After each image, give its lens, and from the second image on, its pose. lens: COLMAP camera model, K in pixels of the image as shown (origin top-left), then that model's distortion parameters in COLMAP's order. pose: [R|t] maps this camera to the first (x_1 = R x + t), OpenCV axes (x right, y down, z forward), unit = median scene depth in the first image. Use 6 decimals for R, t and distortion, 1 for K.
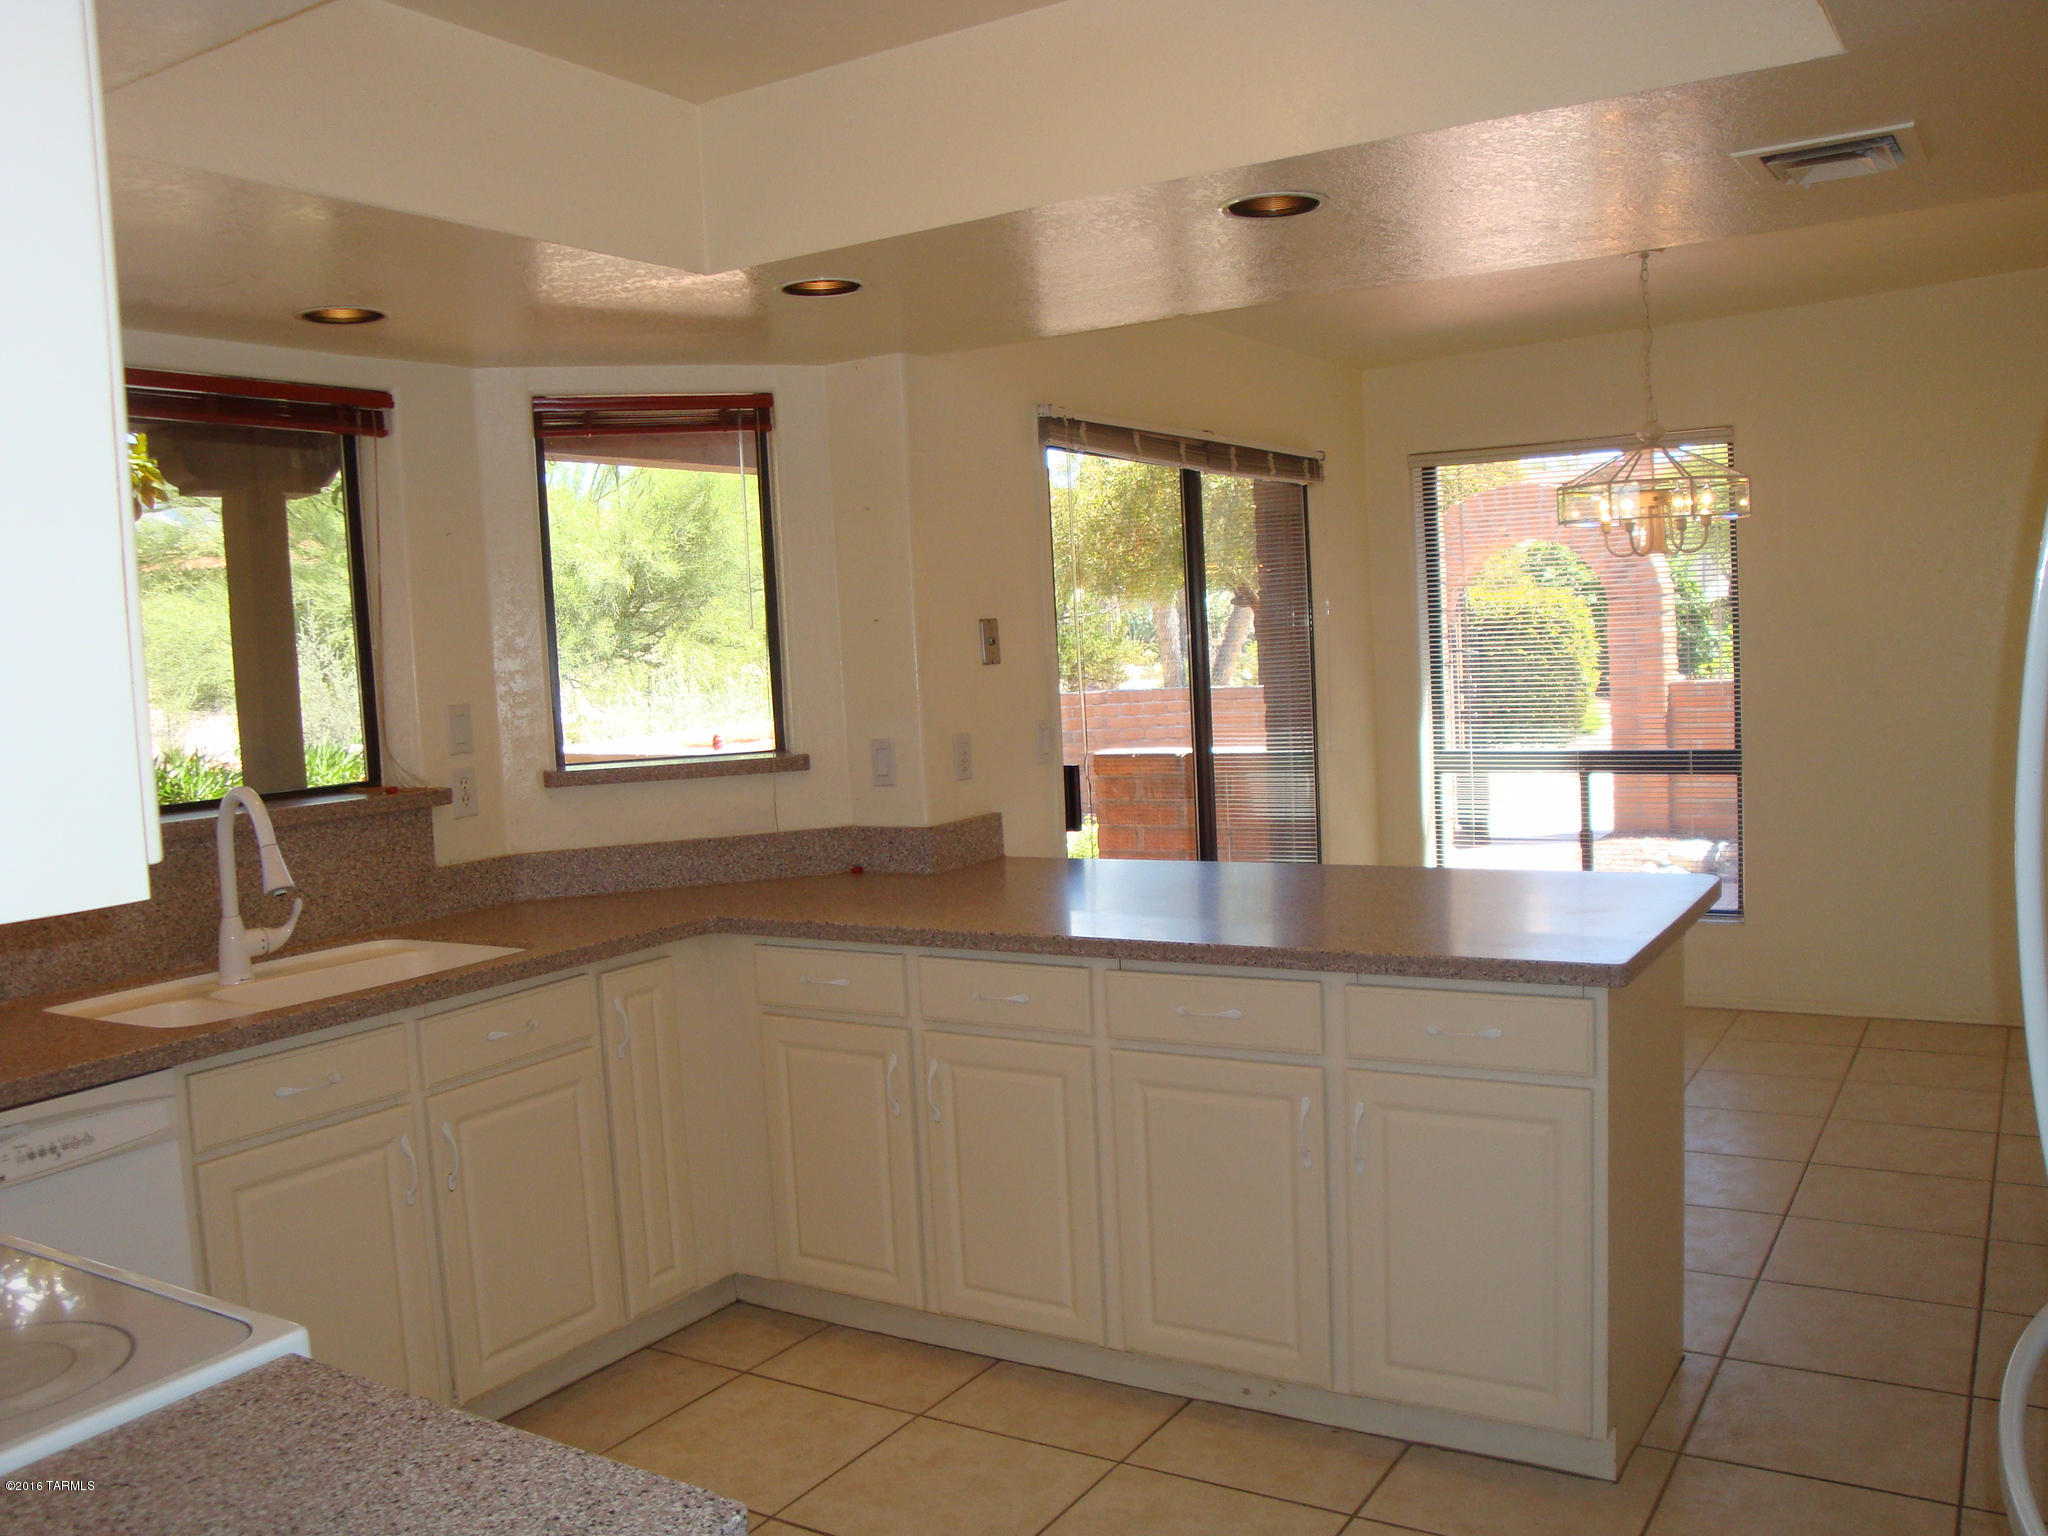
lens RADIAL K [[1712.8, 0, 1022.0], [0, 1712.8, 762.2], [0, 0, 1]] dist [-0.129517, 0.030689]
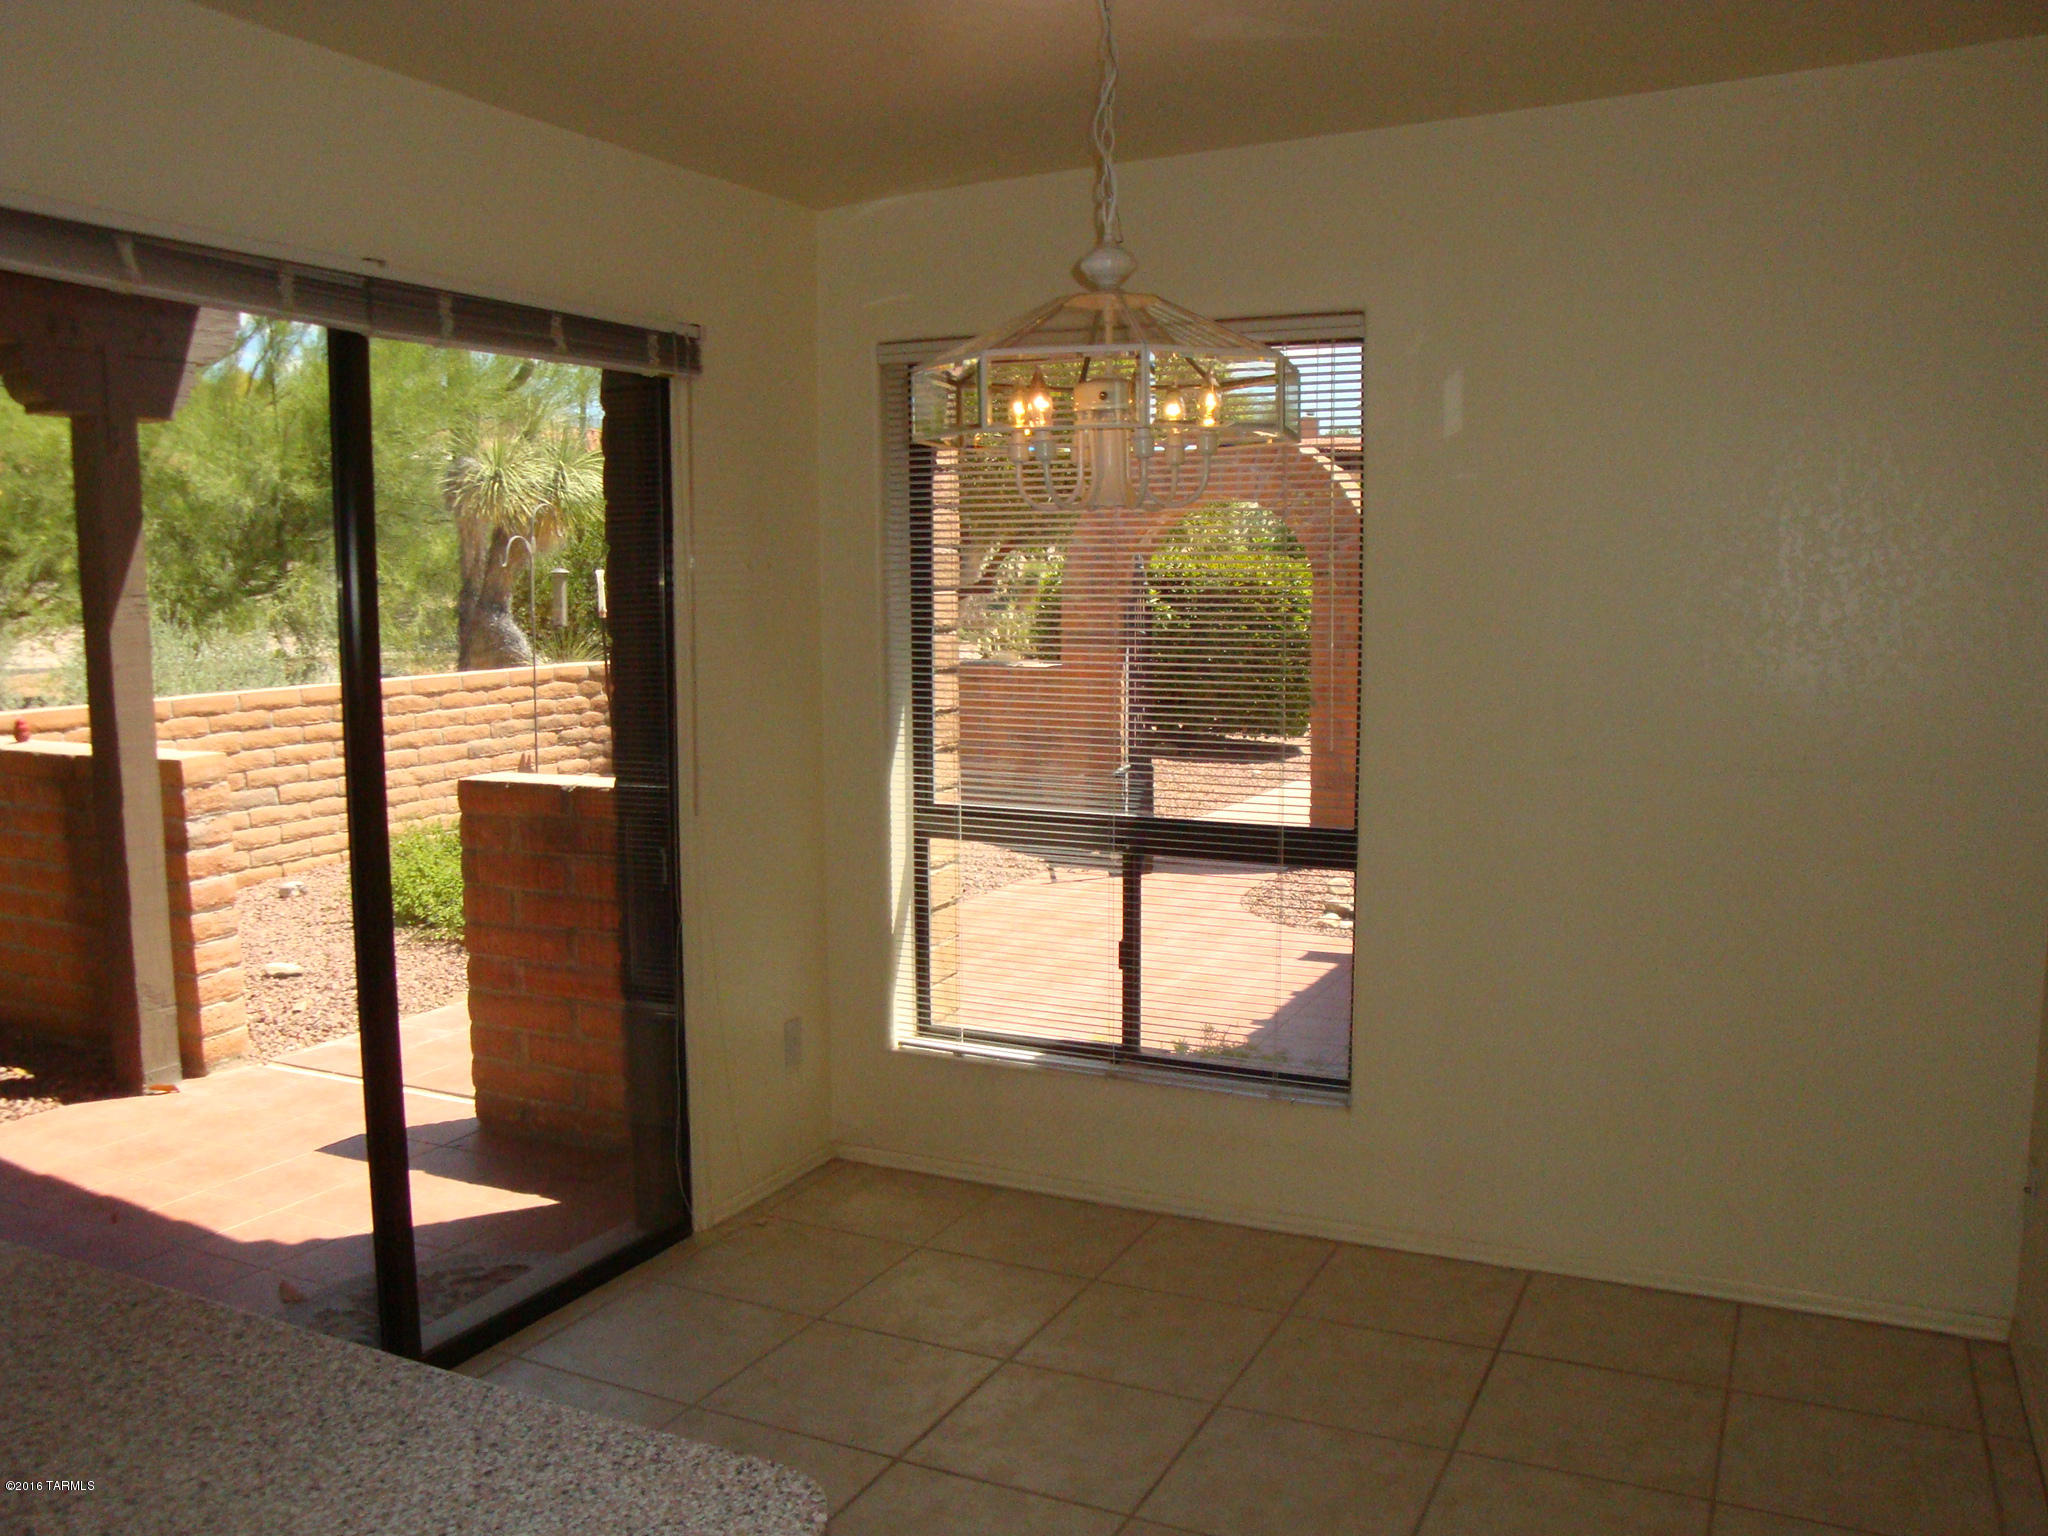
lens RADIAL K [[1712.8, 0, 1023.9], [0, 1712.8, 777.3], [0, 0, 1]] dist [-0.129517, 0.030689]
pose [[0.994161, 0.013566, 0.107052, 0.230574], [-0.016365, 0.999546, 0.025313, -0.036429], [-0.106660, -0.026917, 0.993931, 0.373291]]
